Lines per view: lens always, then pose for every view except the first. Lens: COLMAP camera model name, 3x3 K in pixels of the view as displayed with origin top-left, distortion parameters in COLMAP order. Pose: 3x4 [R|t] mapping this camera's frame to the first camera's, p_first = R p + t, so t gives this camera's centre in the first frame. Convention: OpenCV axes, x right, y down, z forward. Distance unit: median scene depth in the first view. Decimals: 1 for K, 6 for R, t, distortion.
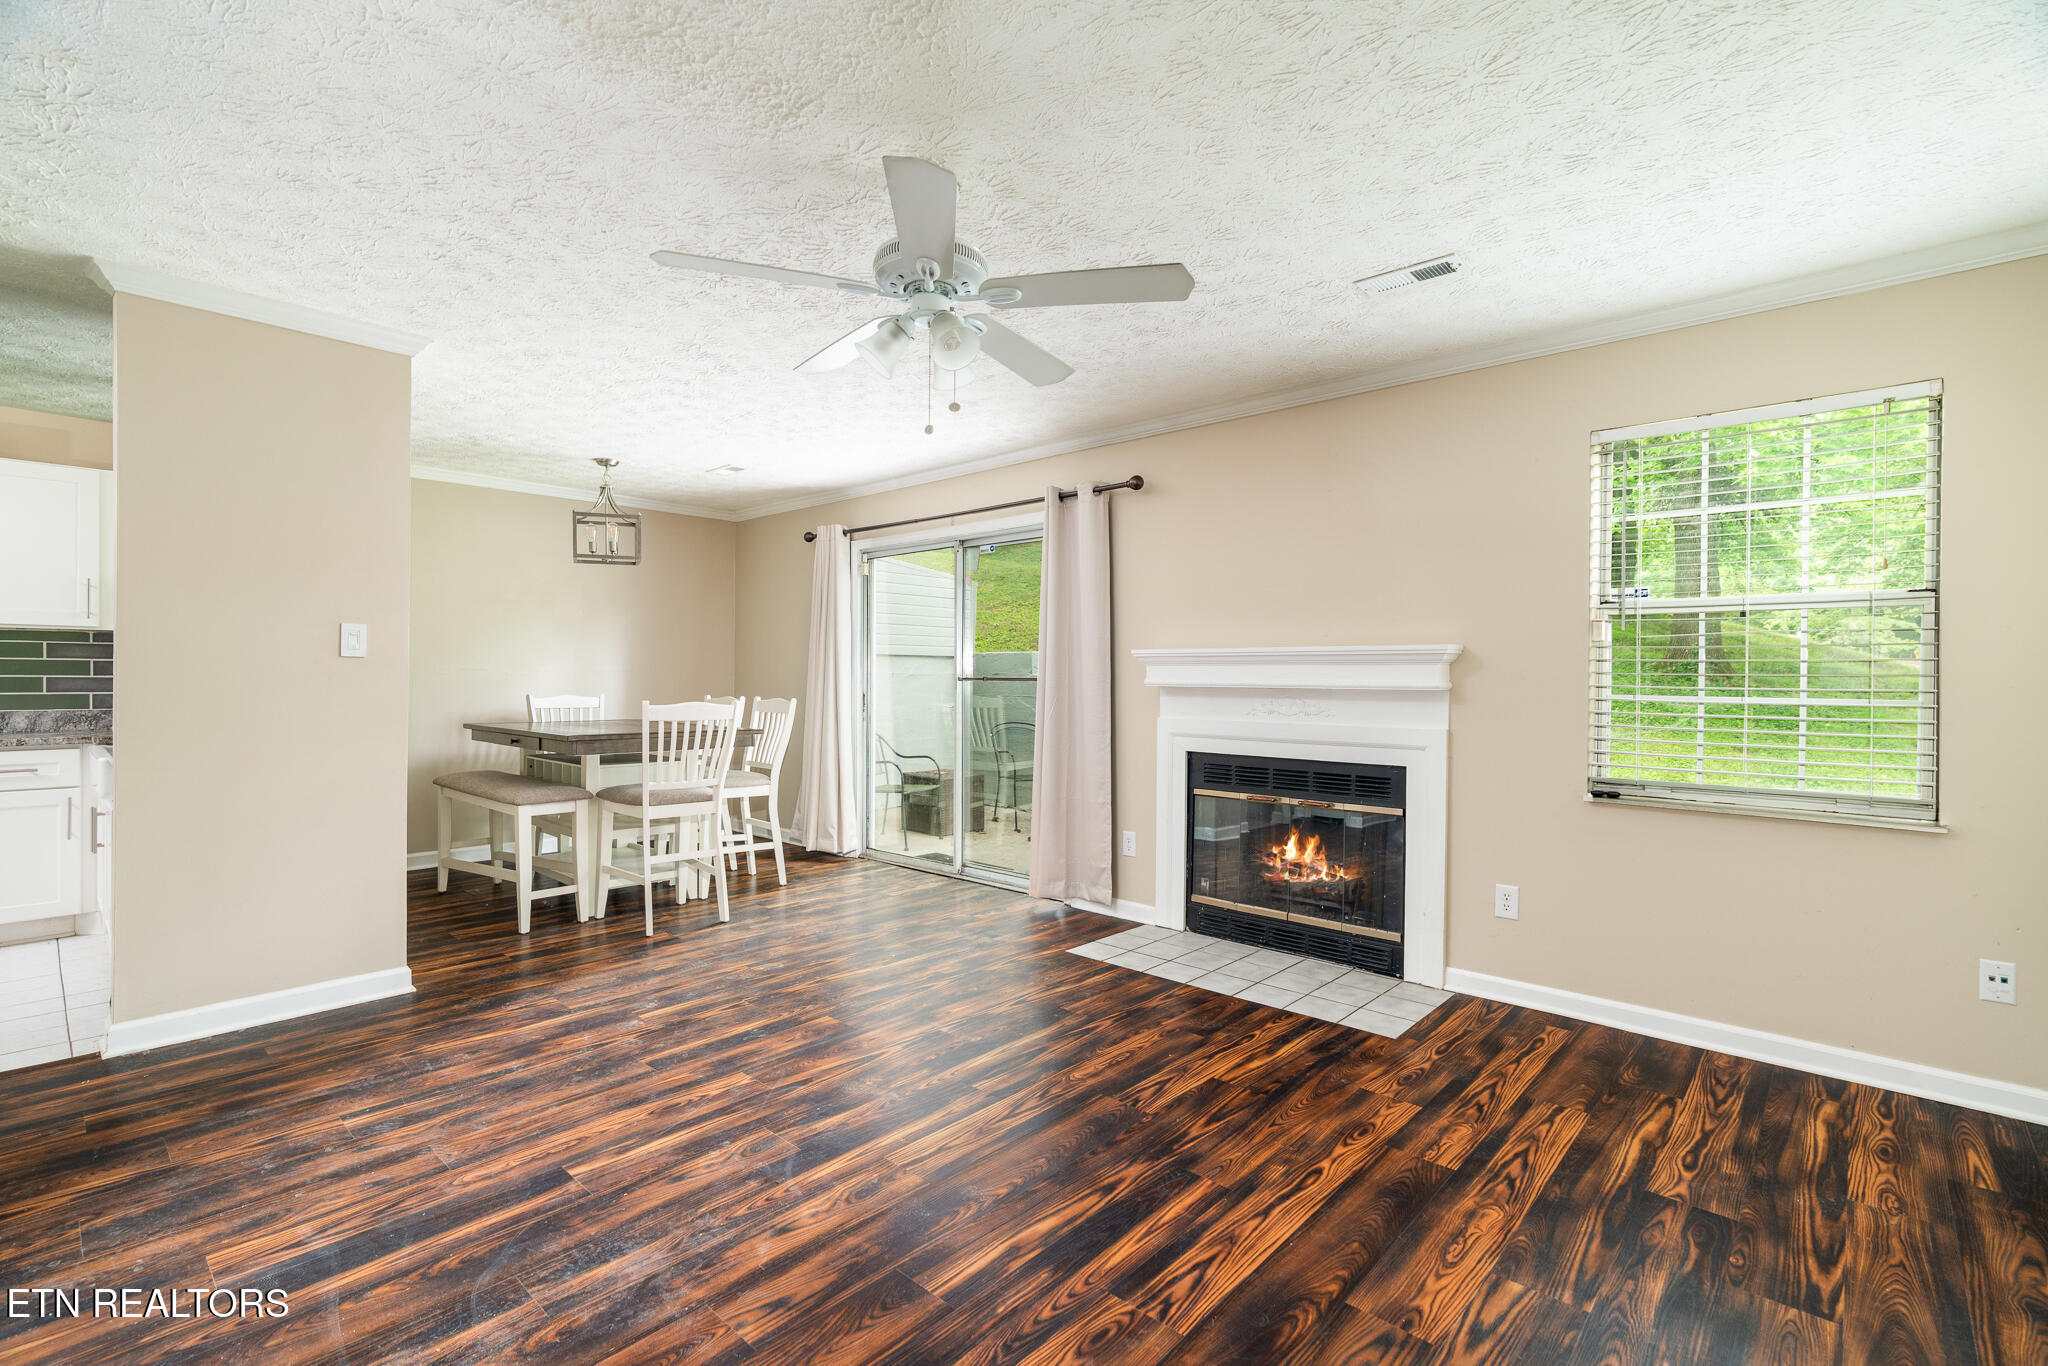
lens RADIAL K [[918.6, 0, 1024.0], [0, 918.6, 683.0], [0, 0, 1]] dist [0.001006, -0.000027]
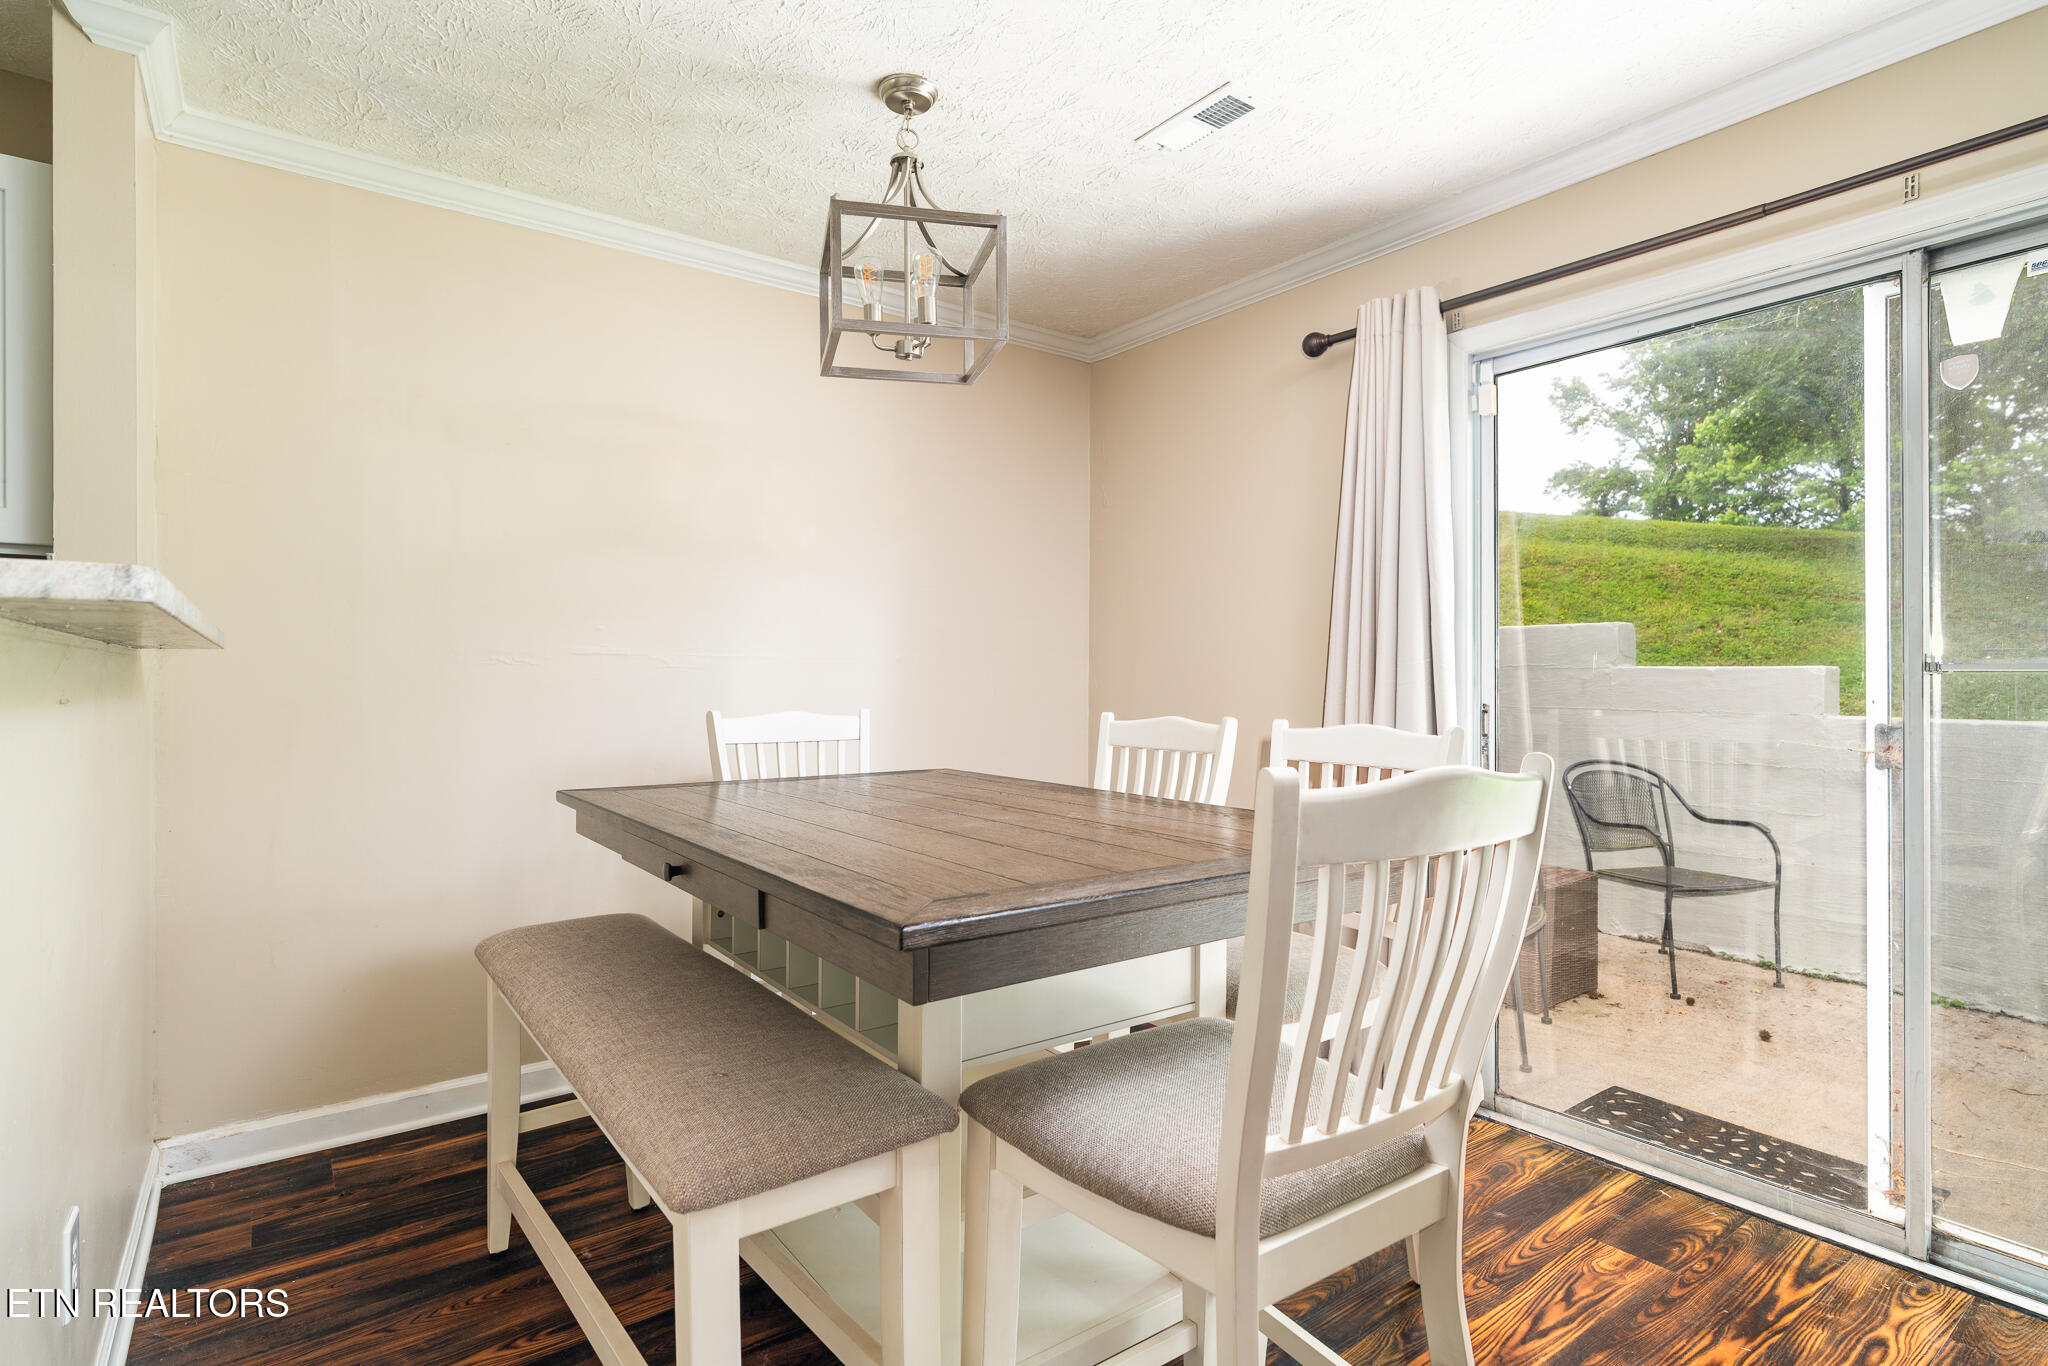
lens RADIAL K [[1017.3, 0, 1024.0], [0, 1017.3, 683.0], [0, 0, 1]] dist [-0.001998, -0.000495]
pose [[0.982440, -0.004359, -0.186525, -0.357525], [0.002799, 0.999959, -0.008627, 0.003726], [0.186555, 0.007953, 0.982412, 0.651568]]
